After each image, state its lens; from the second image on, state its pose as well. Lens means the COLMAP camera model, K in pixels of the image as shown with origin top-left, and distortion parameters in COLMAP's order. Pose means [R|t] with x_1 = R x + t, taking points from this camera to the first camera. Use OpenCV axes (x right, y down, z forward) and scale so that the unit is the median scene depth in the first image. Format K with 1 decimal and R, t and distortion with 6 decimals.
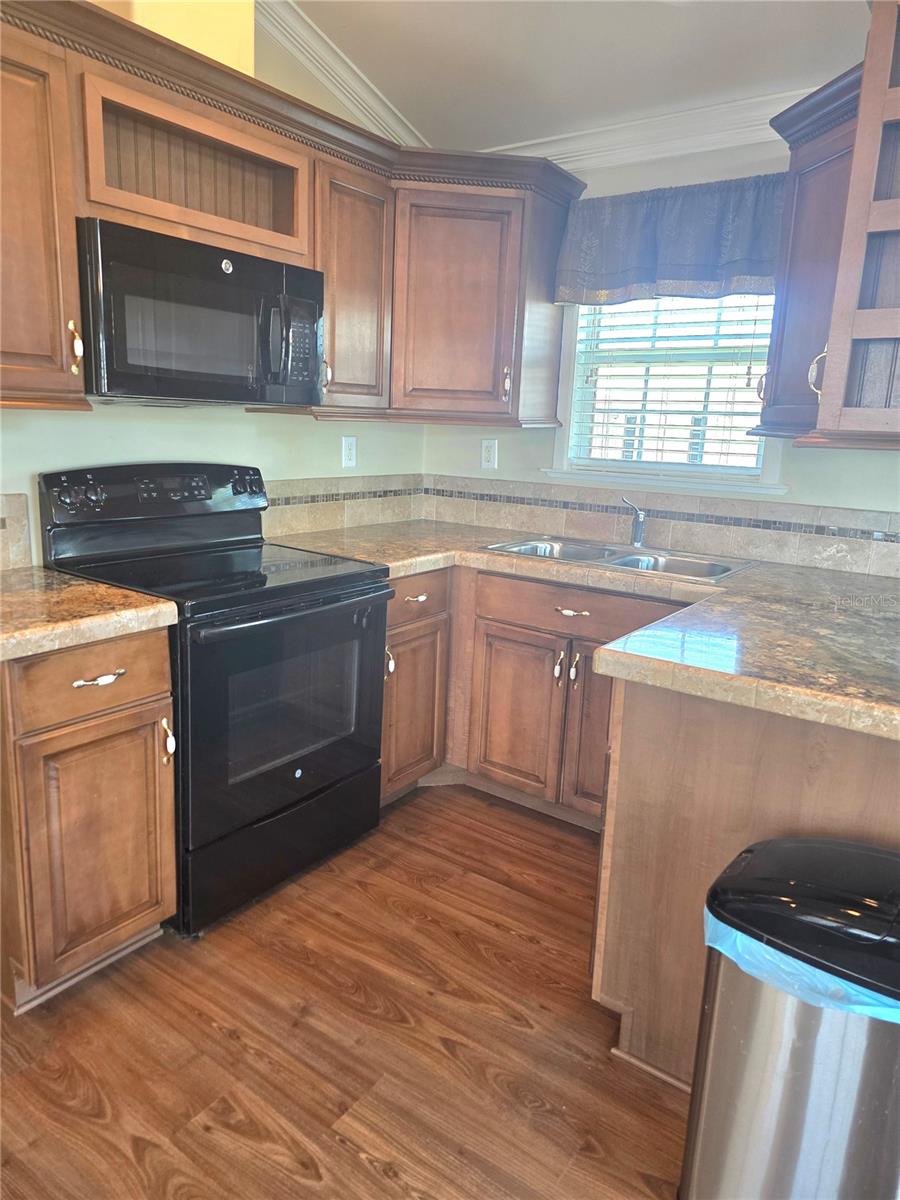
lens RADIAL K [[814.2, 0, 447.7], [0, 814.2, 595.0], [0, 0, 1]] dist [0.046609, -0.034042]
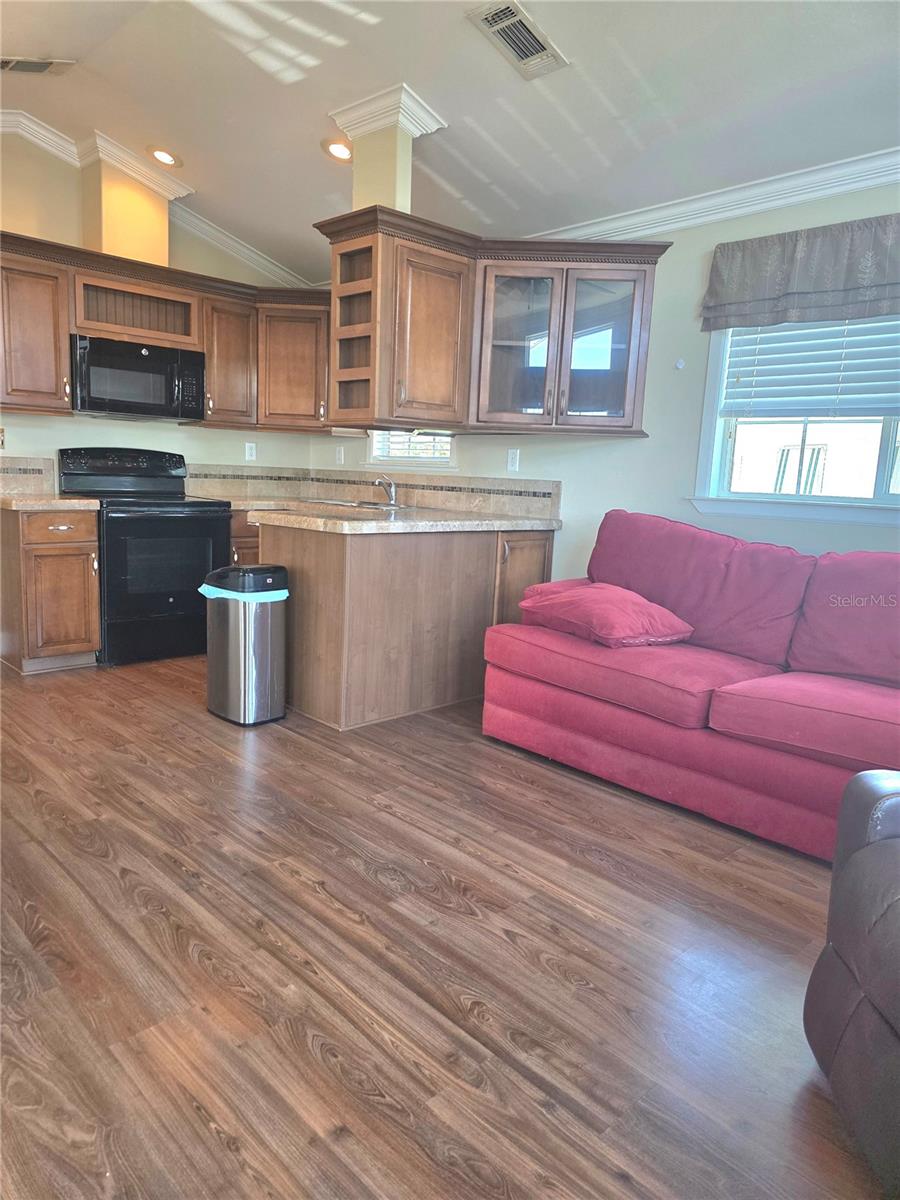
lens RADIAL K [[814.2, 0, 446.1], [0, 814.2, 598.8], [0, 0, 1]] dist [0.046609, -0.034042]
pose [[0.986411, 0.031922, -0.161168, 0.724494], [-0.041387, 0.997588, -0.055719, 0.270473], [0.159001, 0.061632, 0.985353, -0.780354]]
